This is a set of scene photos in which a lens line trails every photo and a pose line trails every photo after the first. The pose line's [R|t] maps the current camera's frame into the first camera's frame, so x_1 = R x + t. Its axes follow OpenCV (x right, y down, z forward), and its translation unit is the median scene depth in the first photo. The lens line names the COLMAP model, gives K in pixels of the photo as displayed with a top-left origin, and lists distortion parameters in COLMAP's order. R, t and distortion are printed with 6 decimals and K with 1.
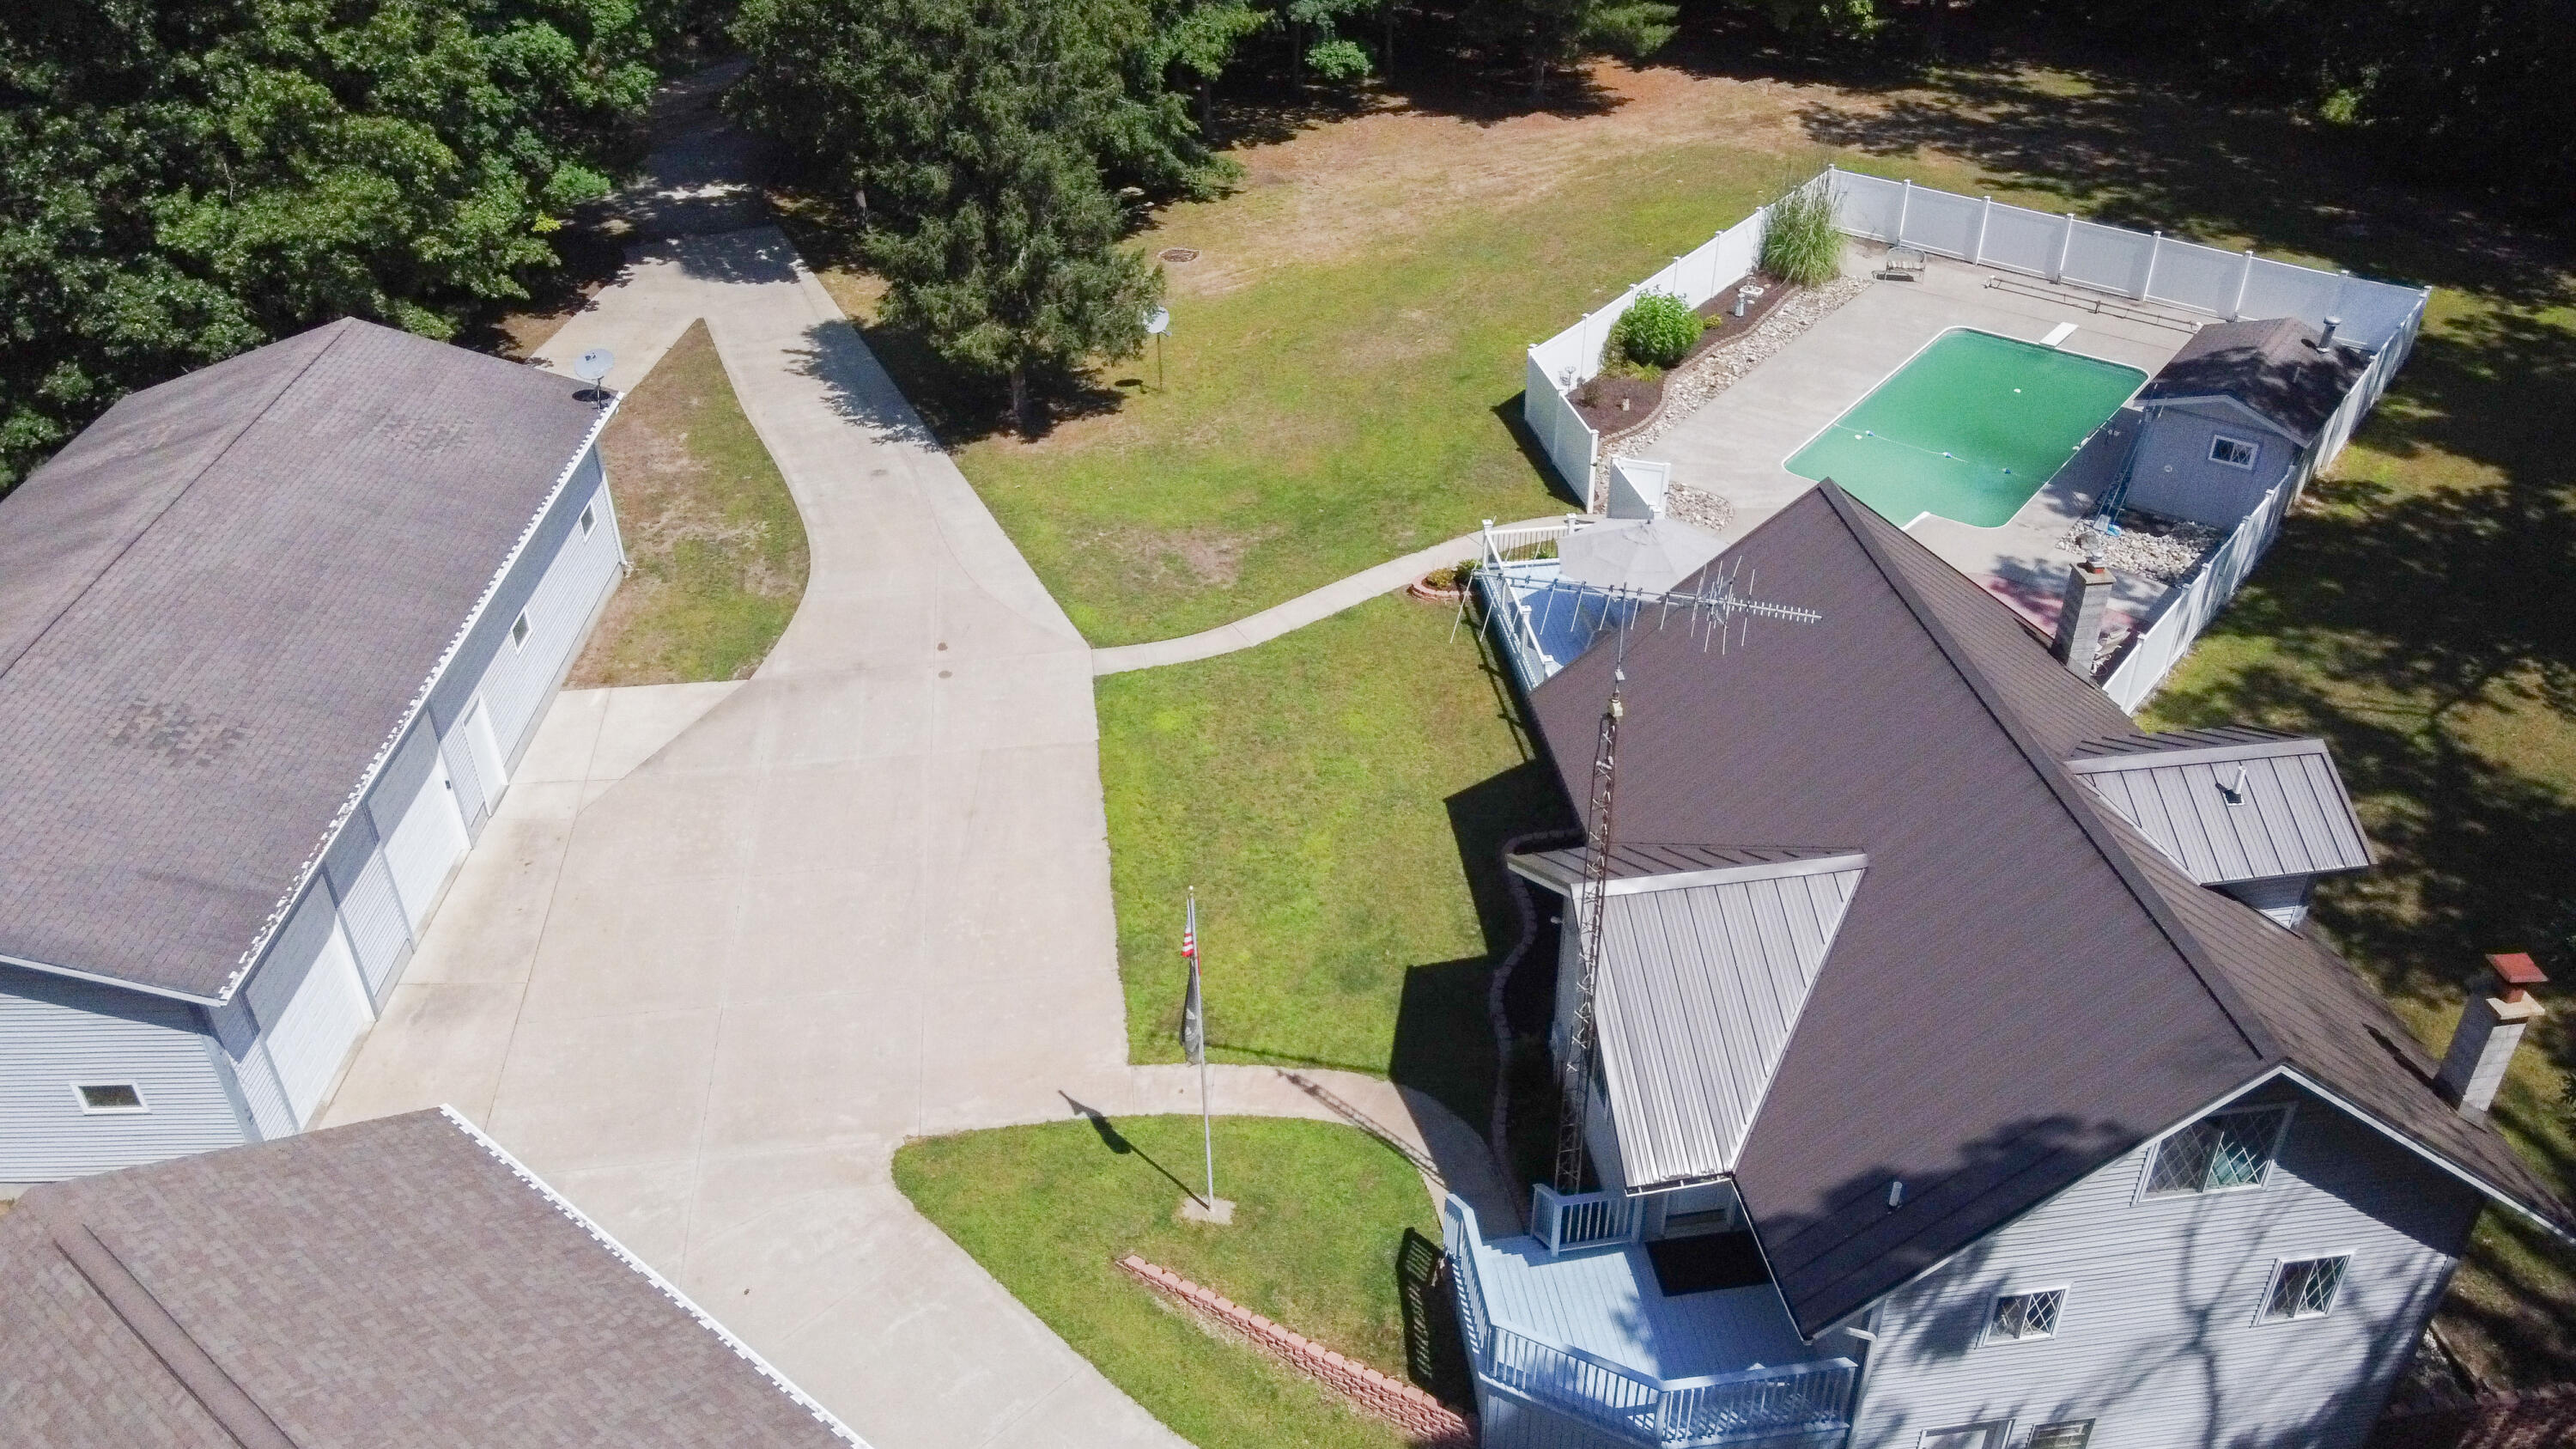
lens RADIAL K [[1975.3, 0, 1295.2], [0, 1975.3, 720.5], [0, 0, 1]] dist [0.001101, 0.029991]
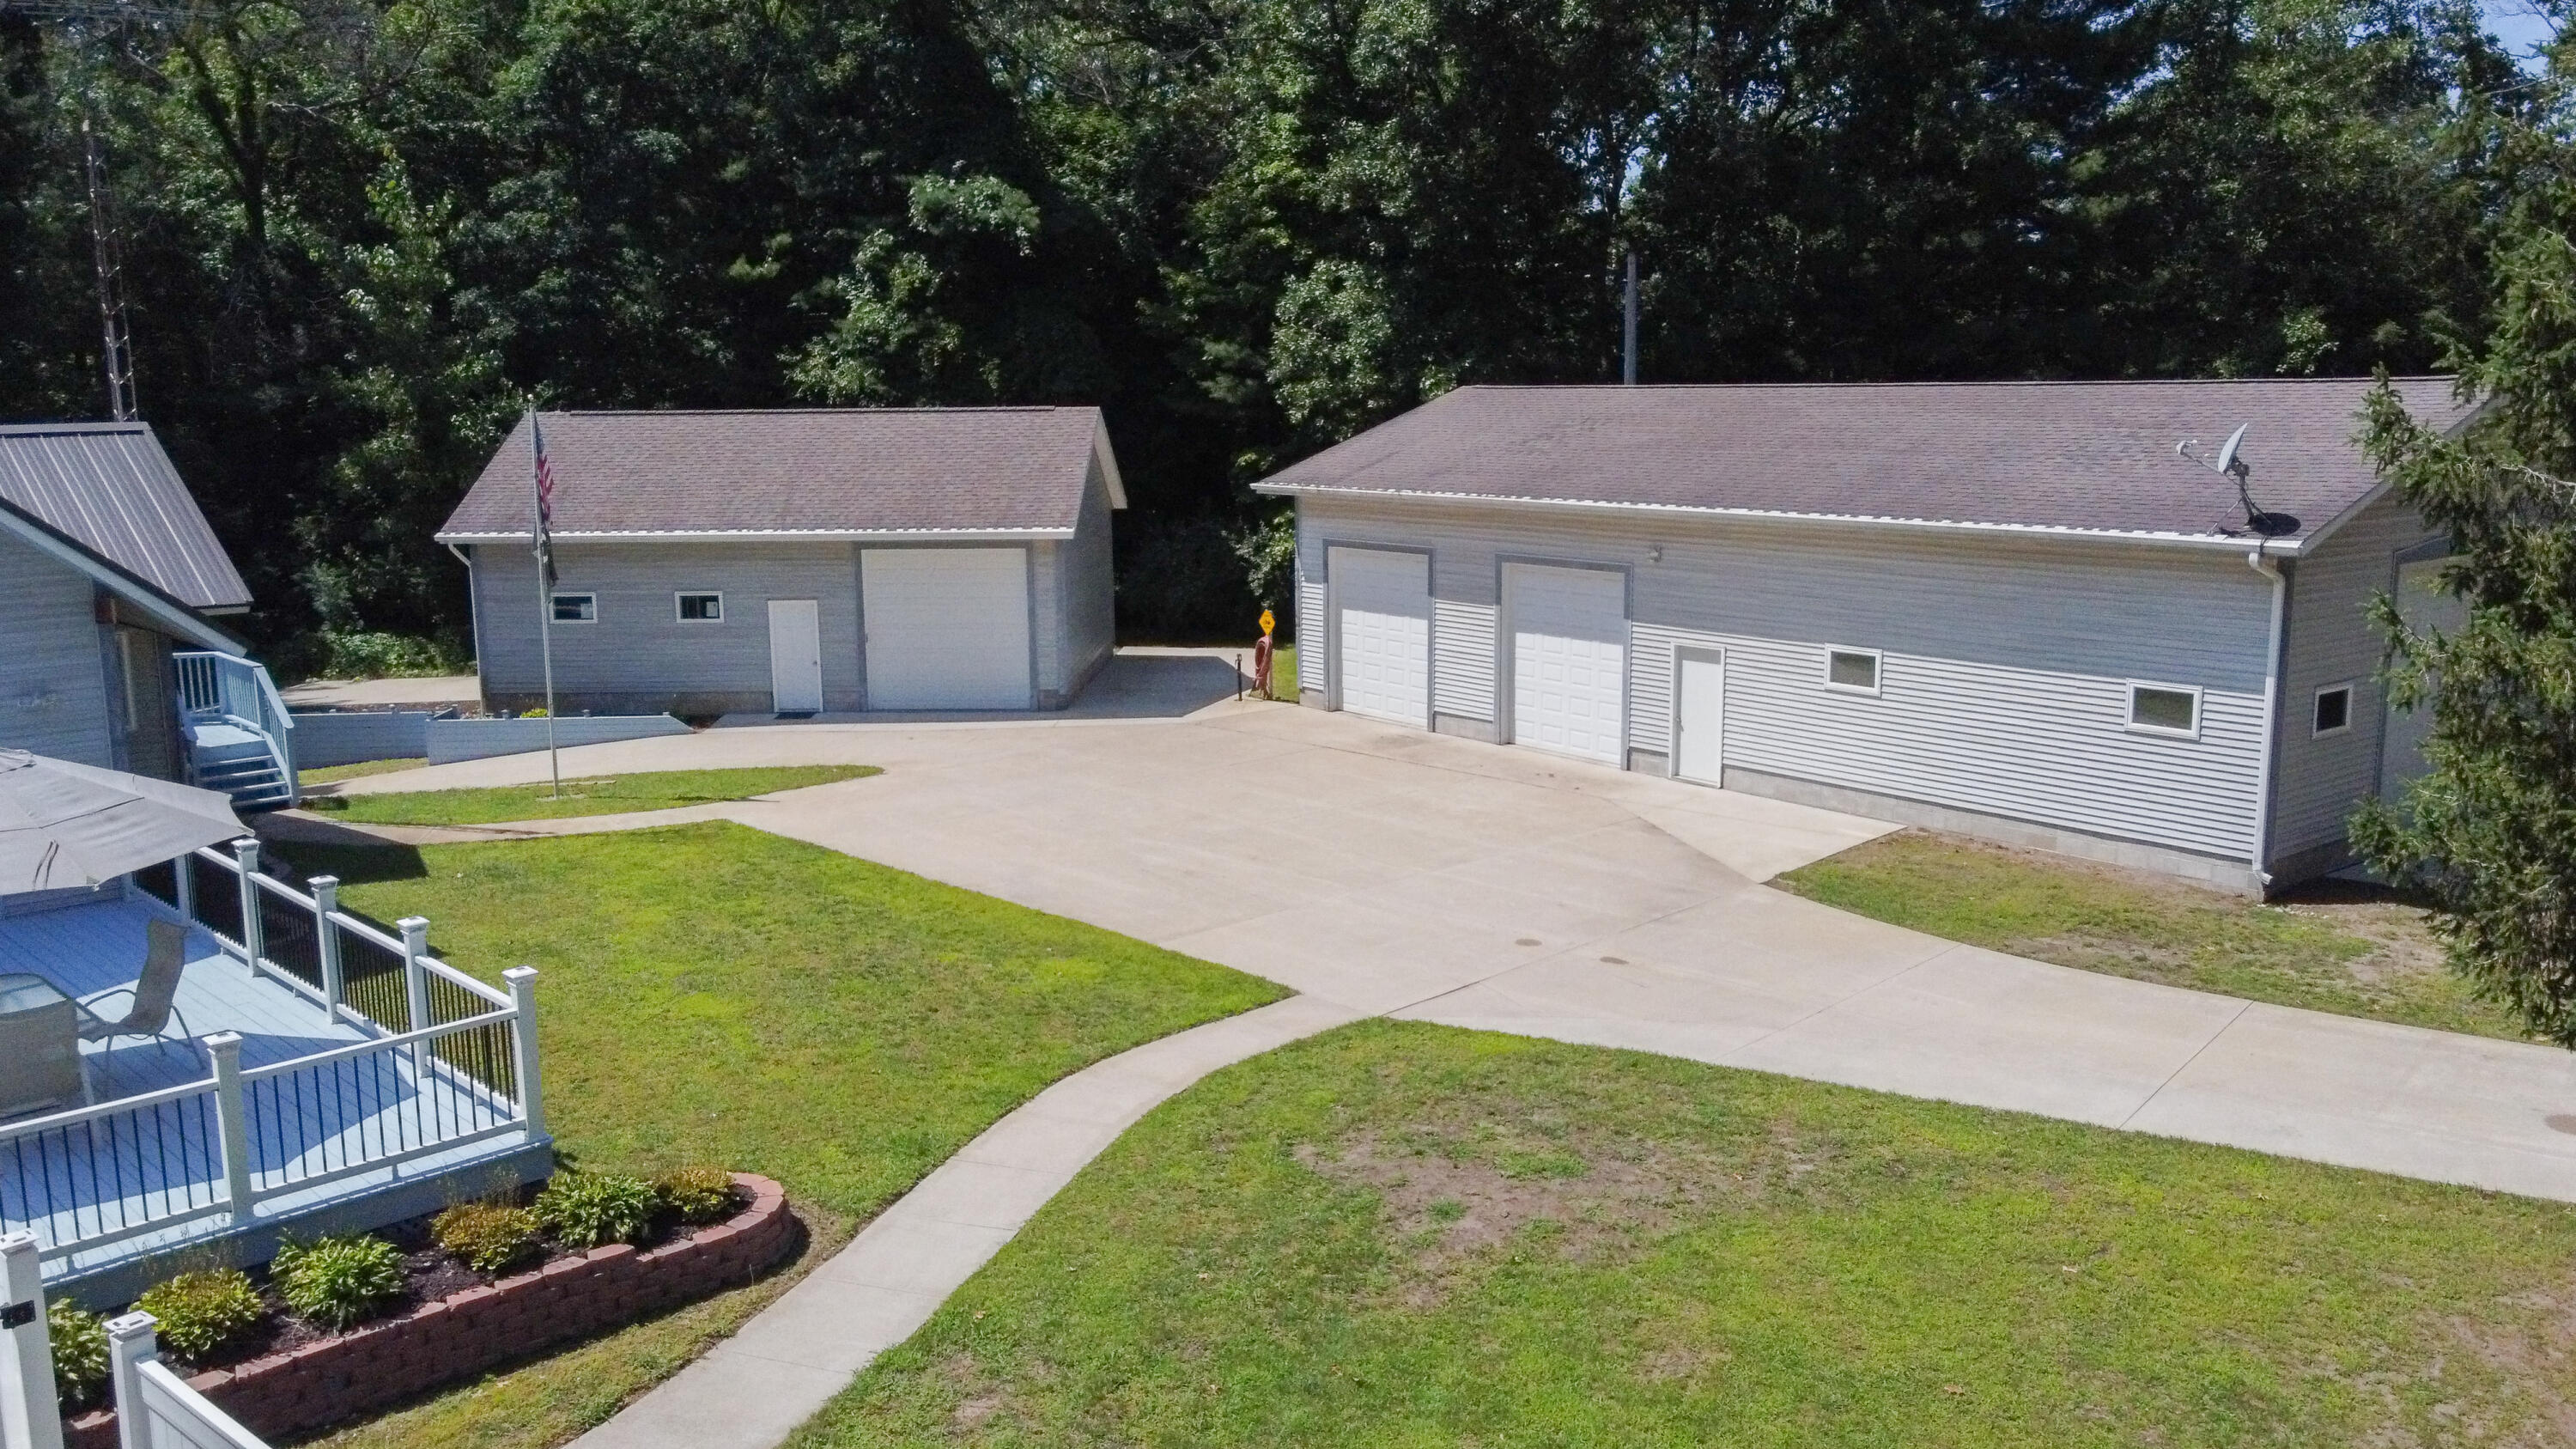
lens RADIAL K [[1975.3, 0, 1305.9], [0, 1975.3, 729.7], [0, 0, 1]] dist [0.001101, 0.029991]
pose [[-0.792776, 0.119619, -0.597661, 0.221741], [-0.327112, 0.743880, 0.582786, -0.432627], [0.514300, 0.657521, -0.550601, 1.478624]]
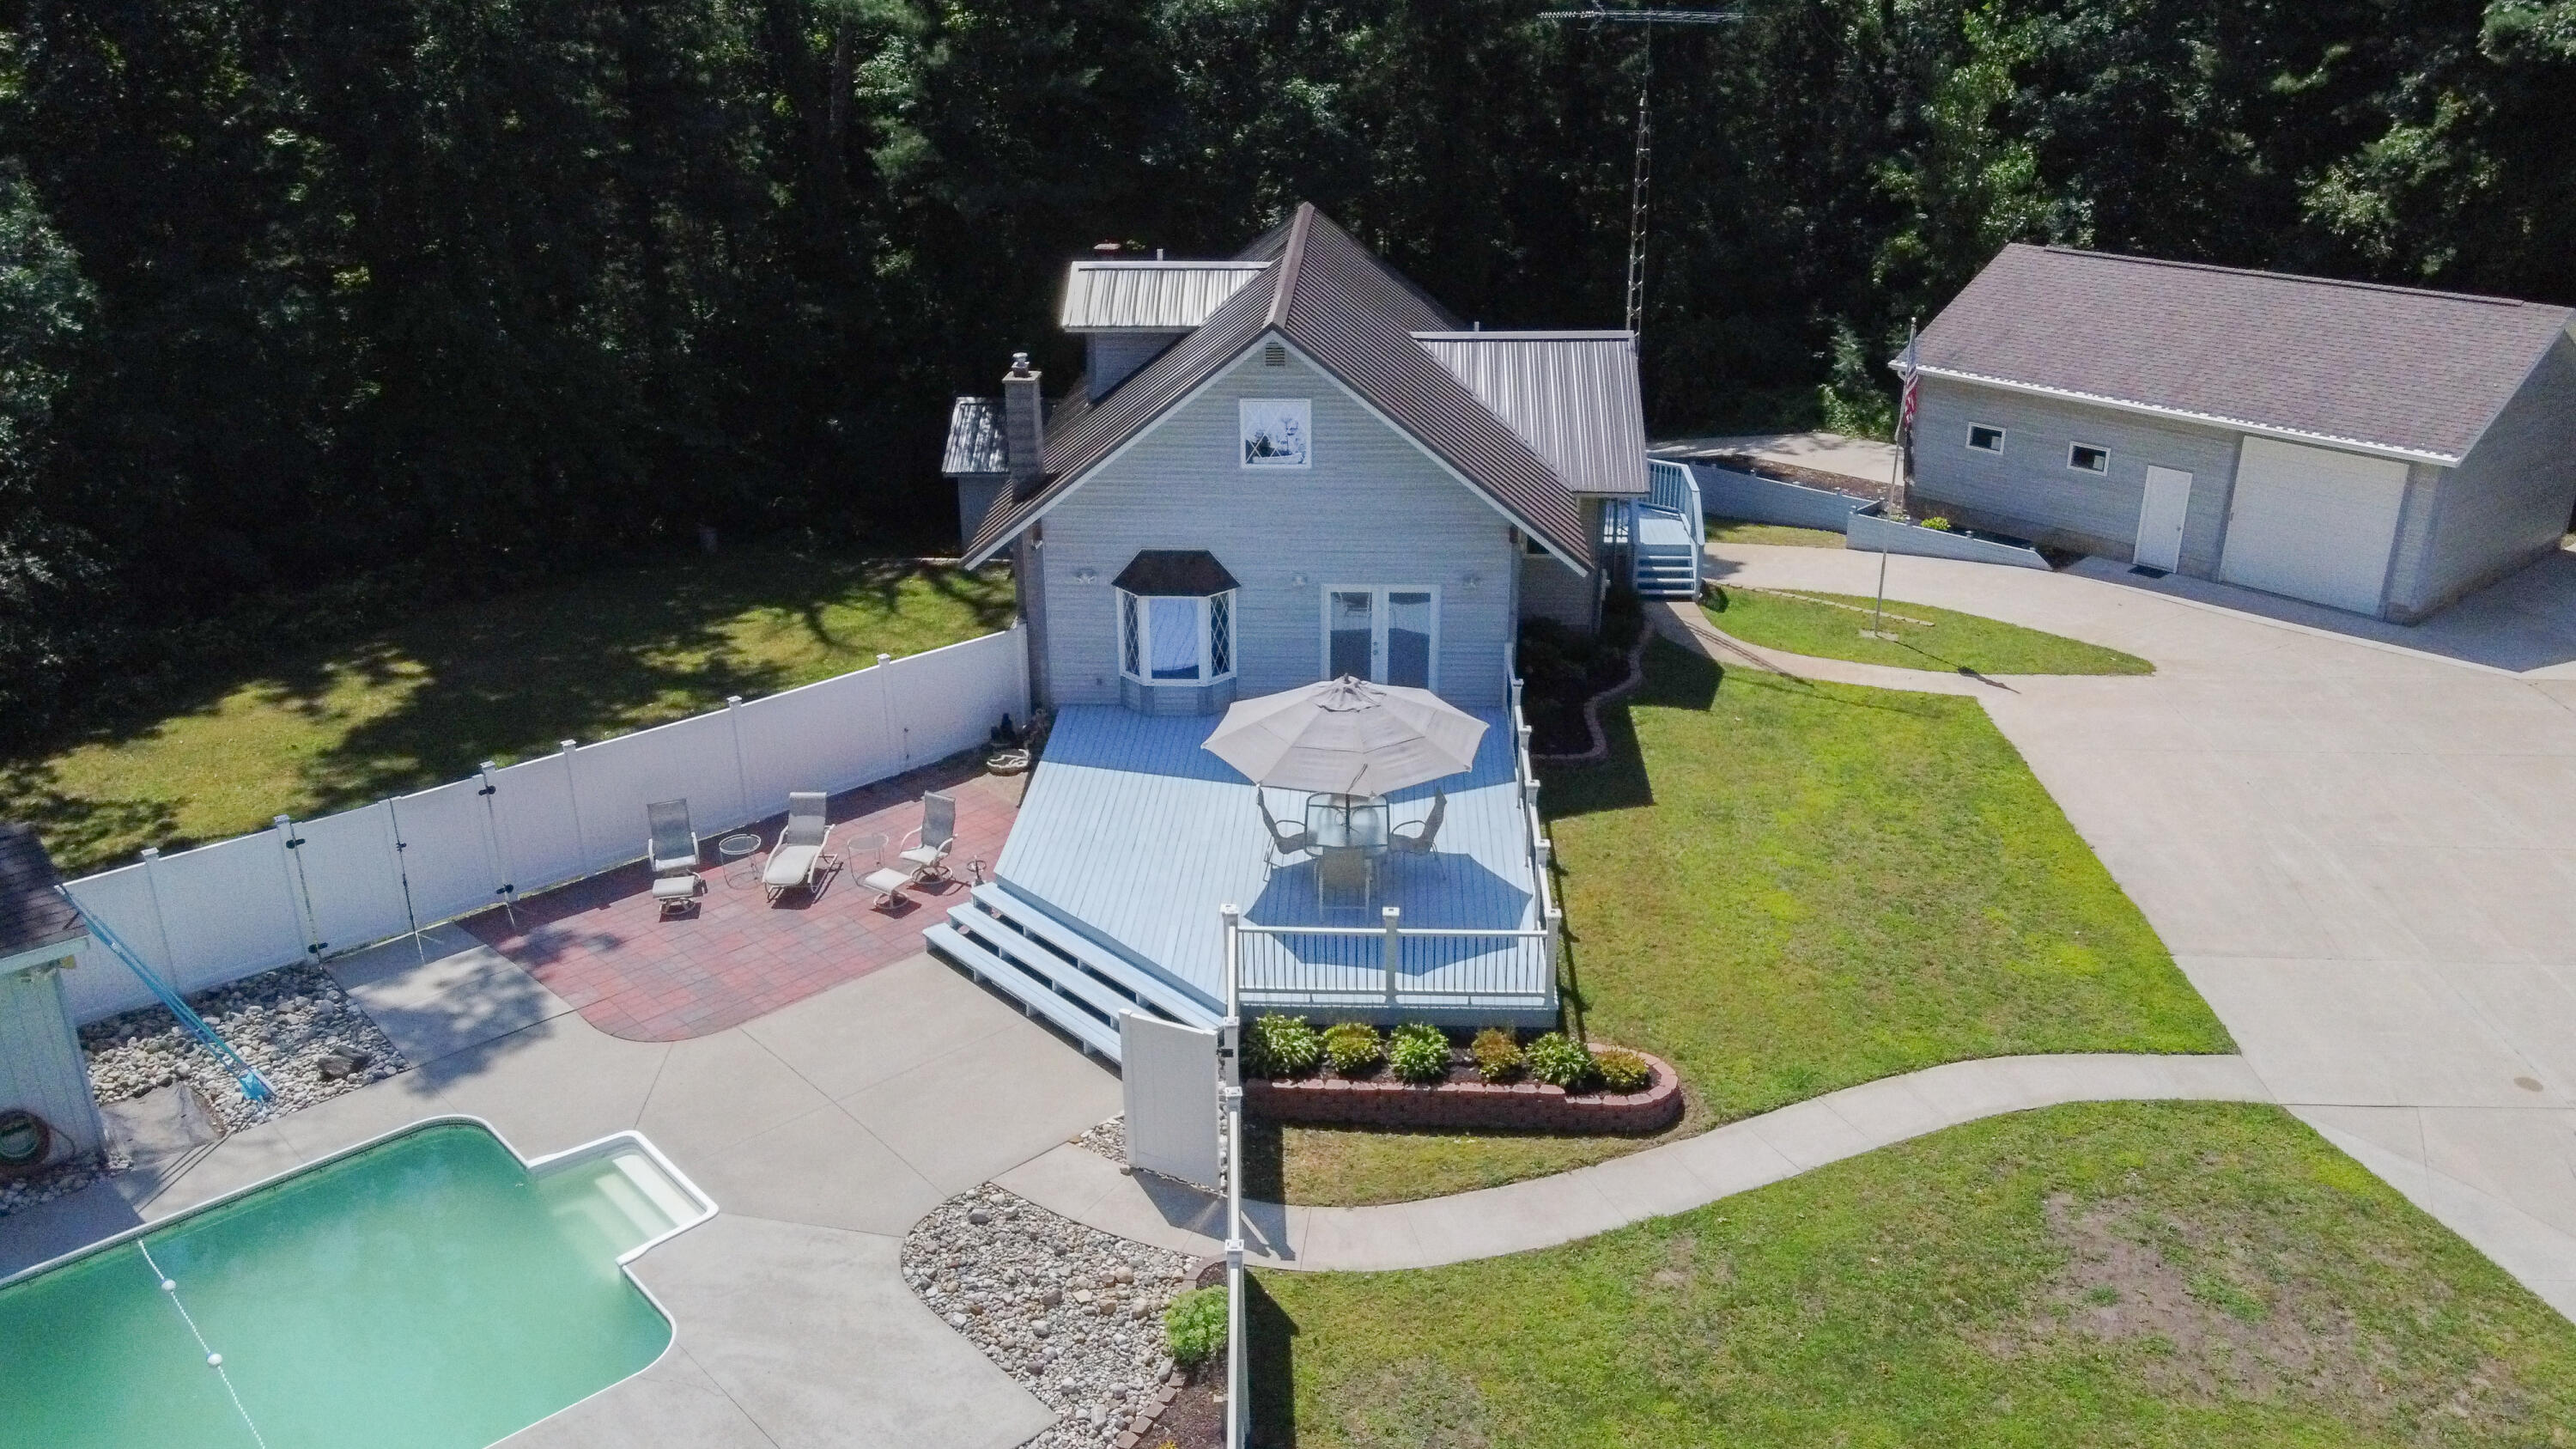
lens RADIAL K [[1975.3, 0, 1308.9], [0, 1975.3, 732.6], [0, 0, 1]] dist [0.001101, 0.029991]
pose [[-0.985285, -0.055148, 0.161780, 0.094945], [0.103698, 0.559546, 0.822286, -0.700710], [-0.135871, 0.826962, -0.545594, 1.535547]]
